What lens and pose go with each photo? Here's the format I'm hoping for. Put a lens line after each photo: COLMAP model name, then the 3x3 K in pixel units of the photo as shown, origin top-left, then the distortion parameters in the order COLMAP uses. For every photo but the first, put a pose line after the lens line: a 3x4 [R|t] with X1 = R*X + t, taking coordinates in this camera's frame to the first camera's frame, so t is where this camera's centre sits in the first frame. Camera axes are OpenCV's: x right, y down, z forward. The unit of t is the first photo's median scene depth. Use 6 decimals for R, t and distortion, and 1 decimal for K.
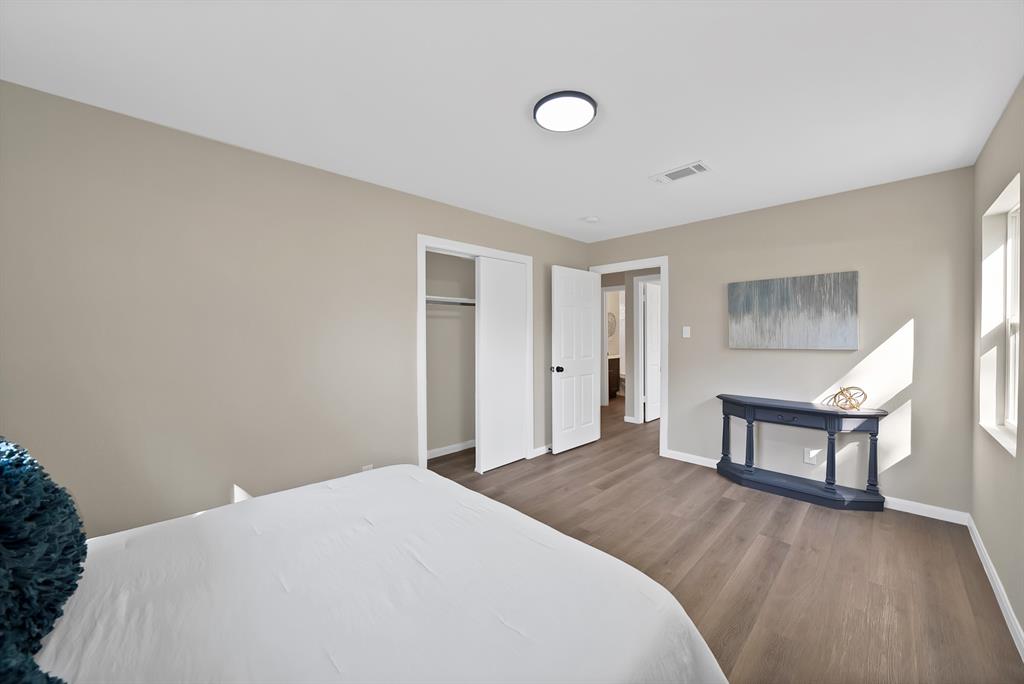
lens RADIAL K [[373.7, 0, 509.2], [0, 373.7, 345.2], [0, 0, 1]] dist [-0.011982, 0.000191]
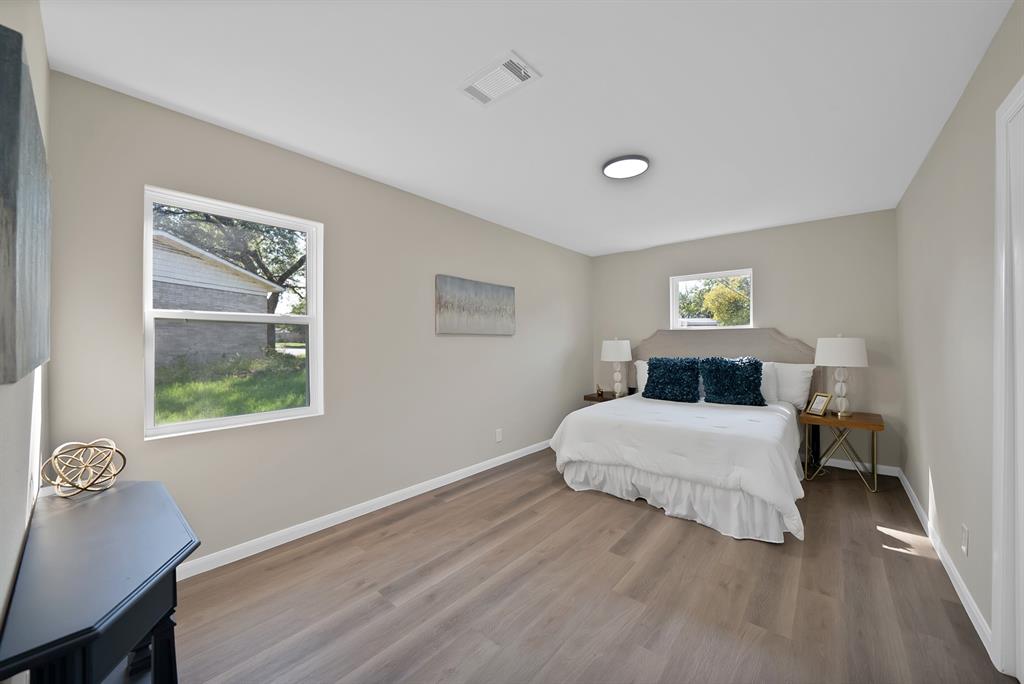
lens RADIAL K [[373.7, 0, 509.2], [0, 373.7, 345.2], [0, 0, 1]] dist [-0.011982, 0.000191]
pose [[-0.995727, 0.008671, -0.091940, 0.568811], [0.006182, 0.999608, 0.027323, -0.012076], [0.092141, 0.026638, -0.995390, 1.877109]]
